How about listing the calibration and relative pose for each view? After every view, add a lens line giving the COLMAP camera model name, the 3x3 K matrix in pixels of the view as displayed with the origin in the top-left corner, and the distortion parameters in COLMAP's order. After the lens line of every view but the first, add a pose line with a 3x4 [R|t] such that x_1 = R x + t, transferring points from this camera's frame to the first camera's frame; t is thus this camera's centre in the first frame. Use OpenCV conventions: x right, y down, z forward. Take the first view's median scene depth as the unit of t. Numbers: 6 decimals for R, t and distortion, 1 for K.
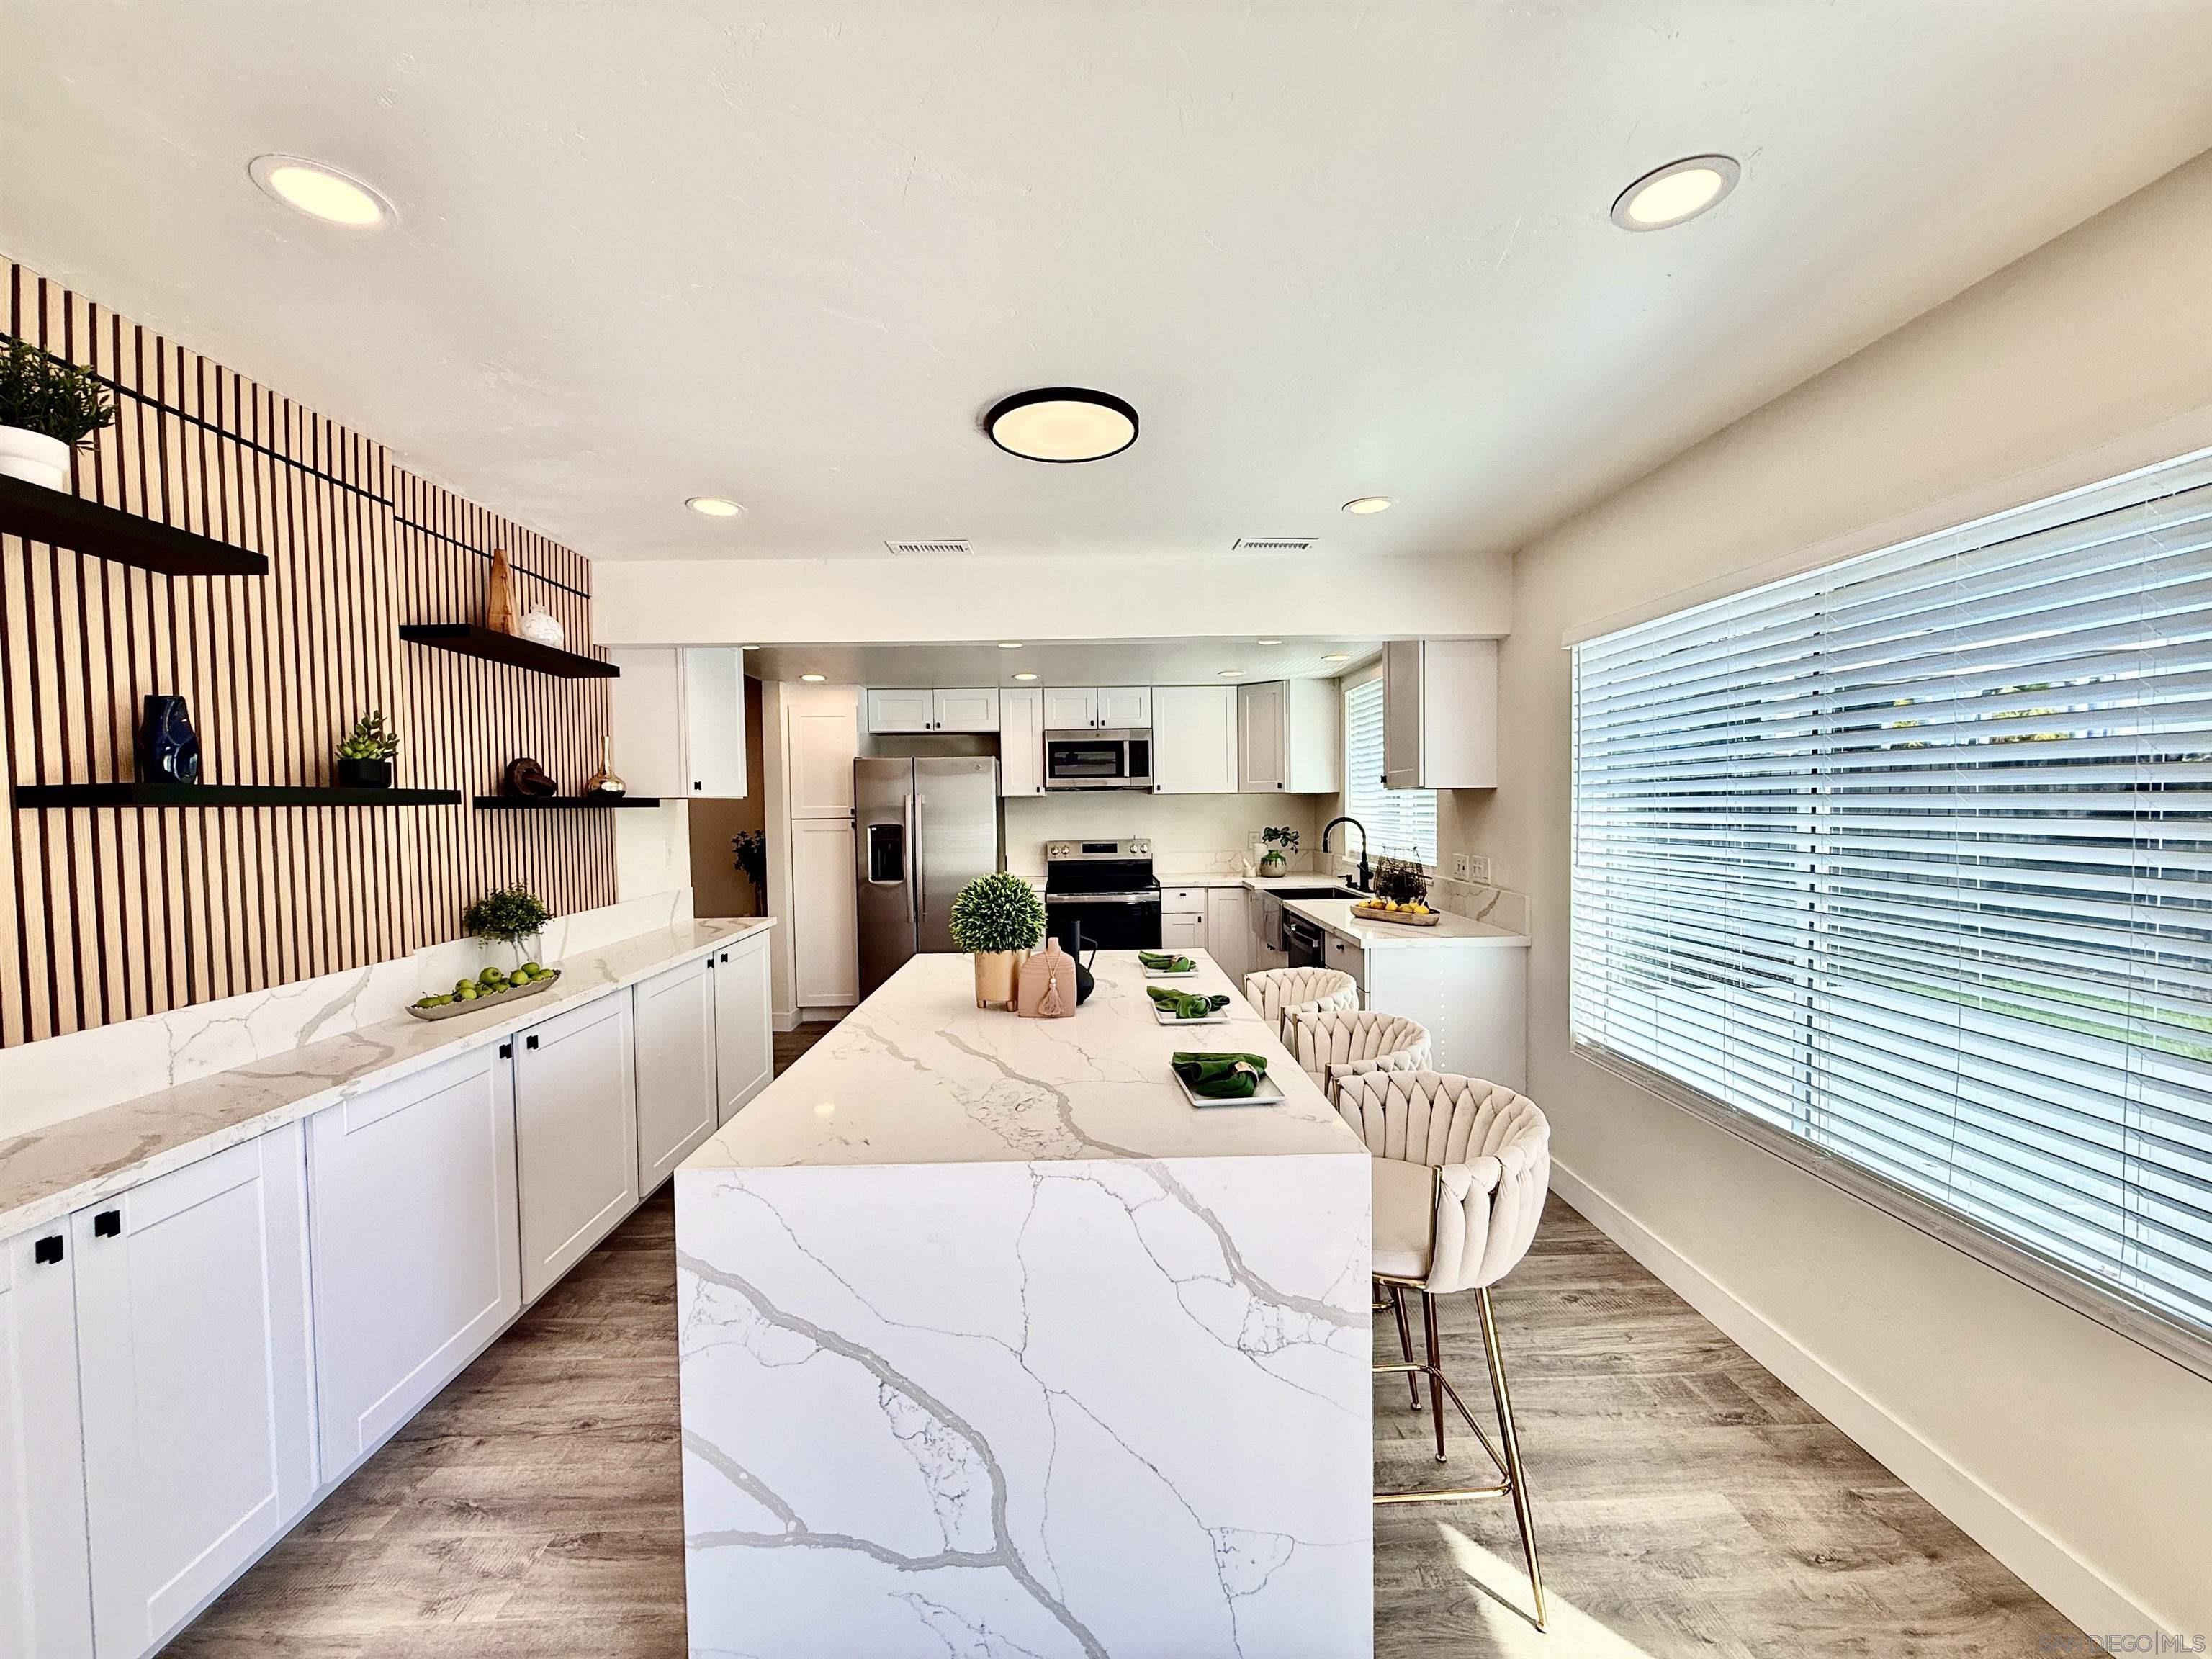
lens RADIAL K [[879.4, 0, 1105.5], [0, 879.4, 835.1], [0, 0, 1]] dist [-0.000884, 0.000499]
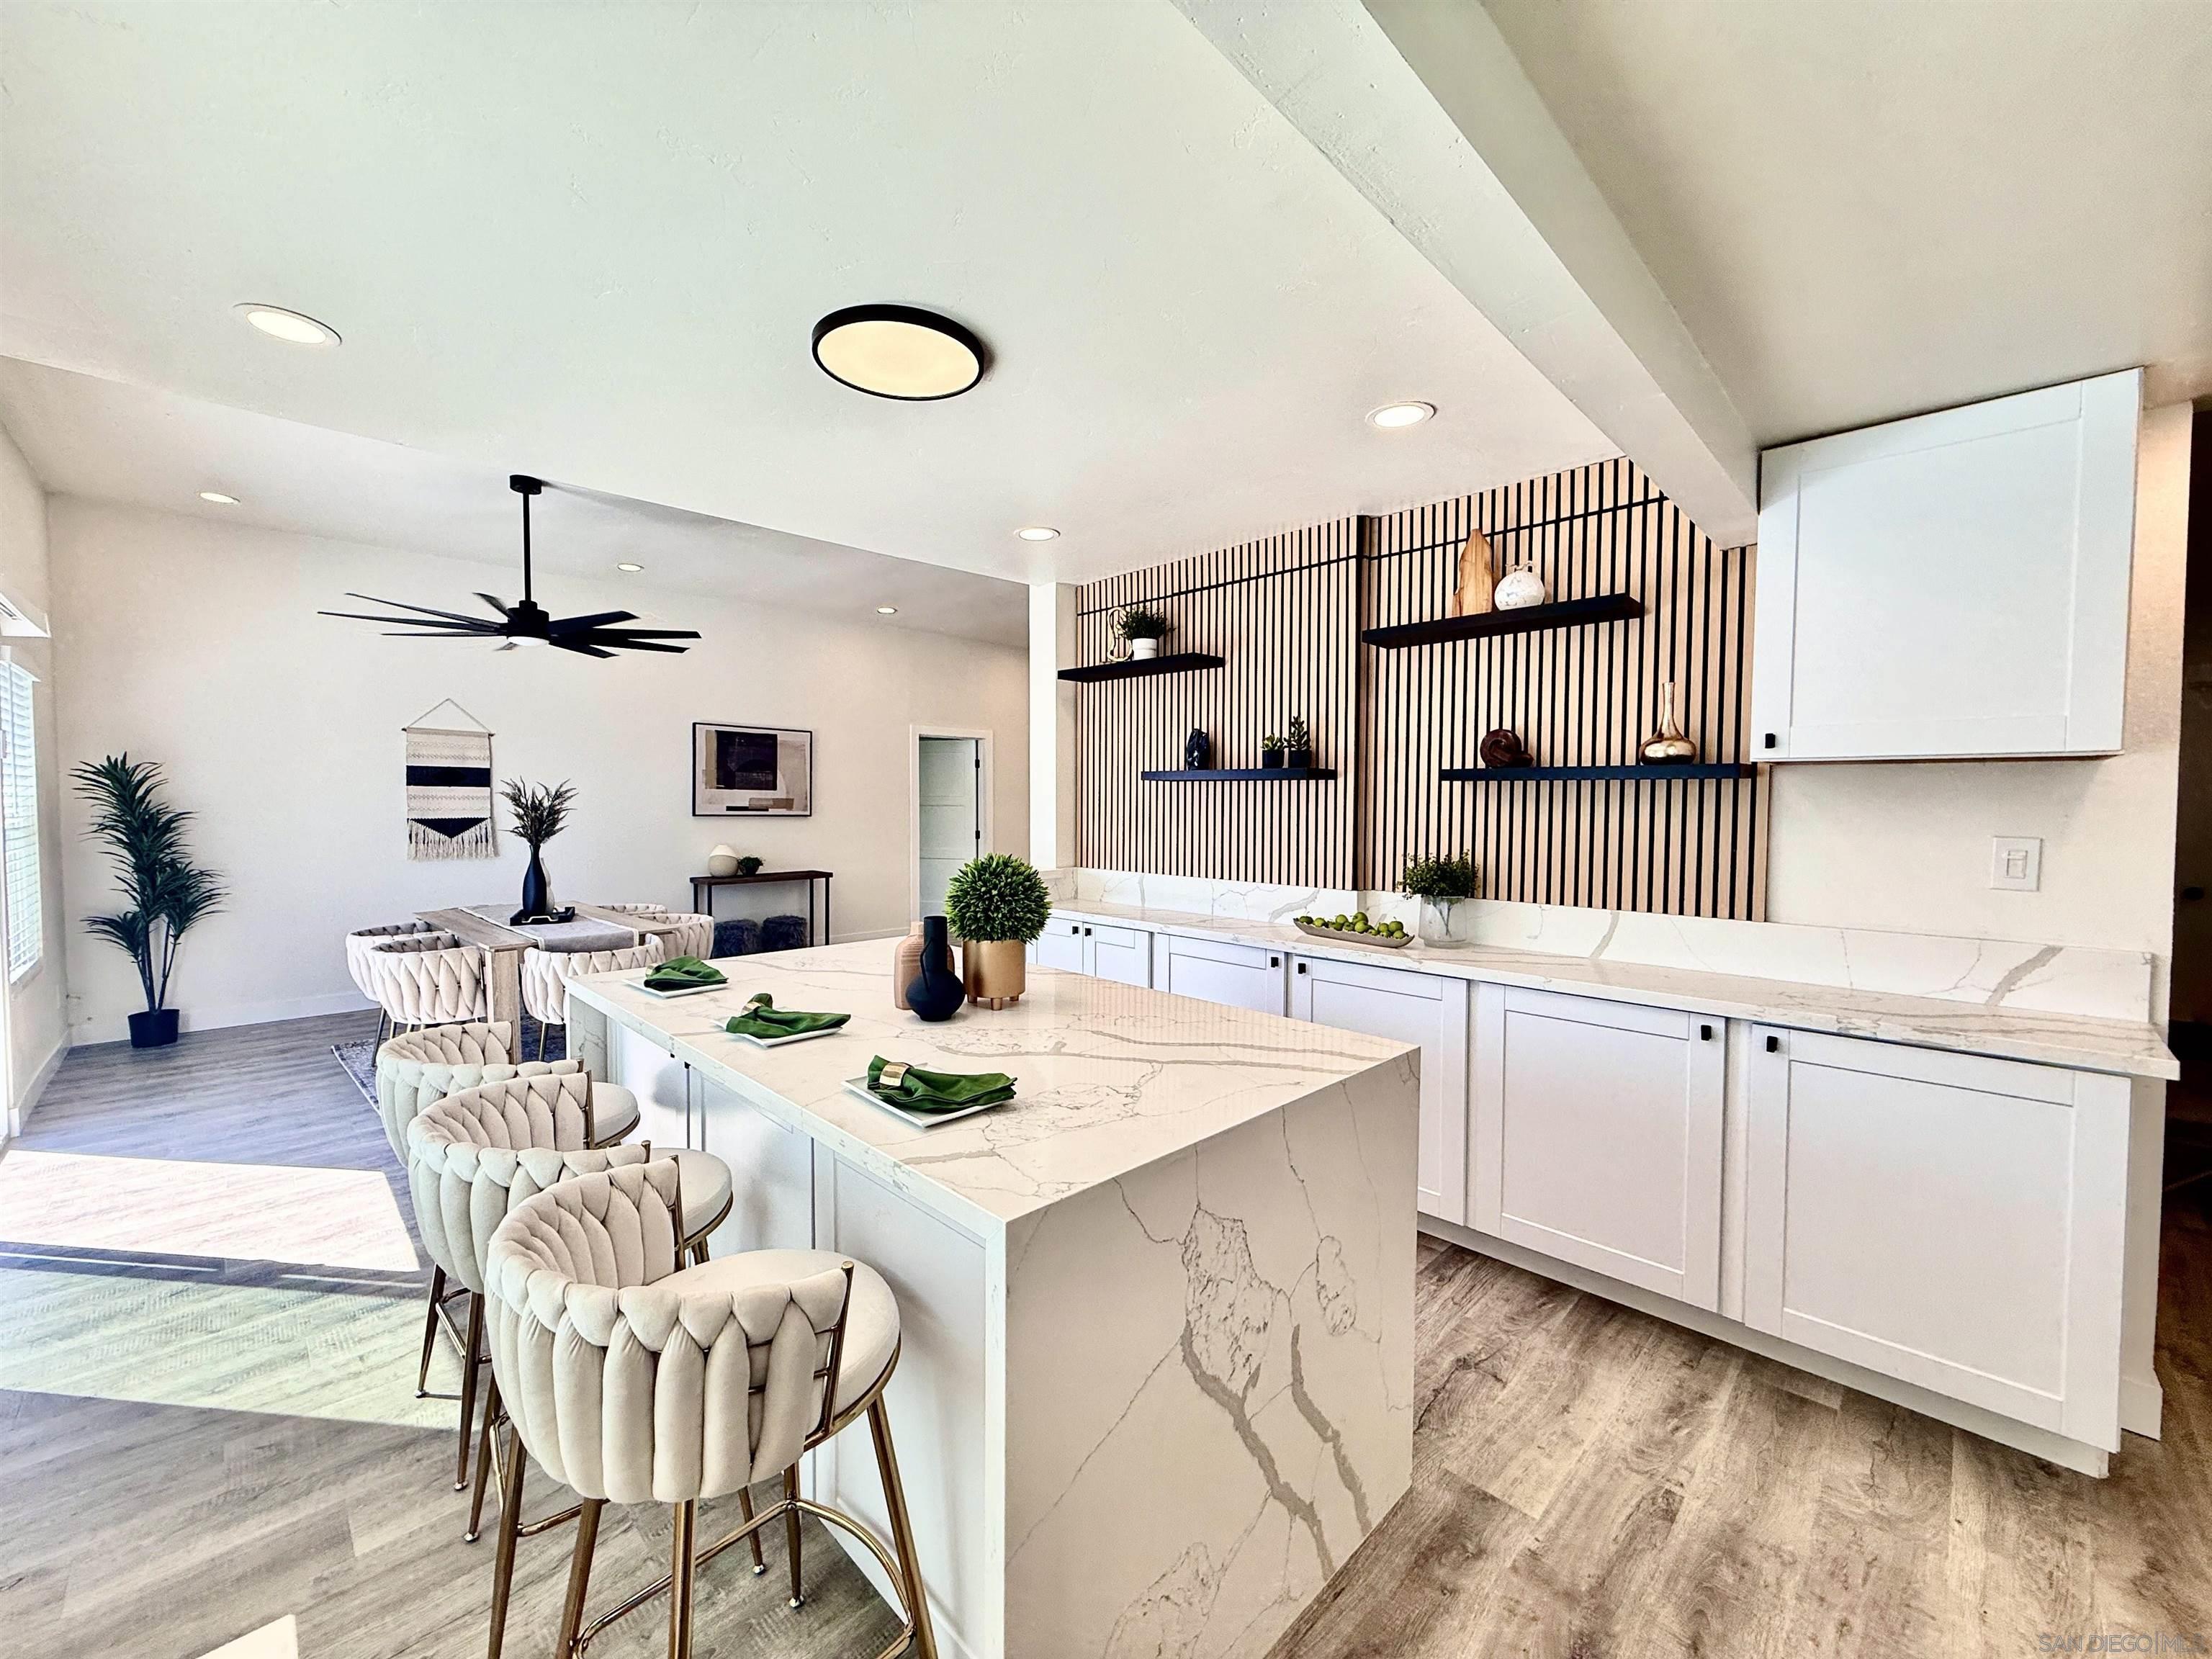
lens RADIAL K [[879.4, 0, 1118.2], [0, 879.4, 827.8], [0, 0, 1]] dist [-0.000884, 0.000499]
pose [[-0.718448, 0.029915, -0.694937, 0.408277], [-0.023792, 0.997433, 0.067533, -0.042372], [0.695173, 0.065052, -0.715893, 1.743551]]
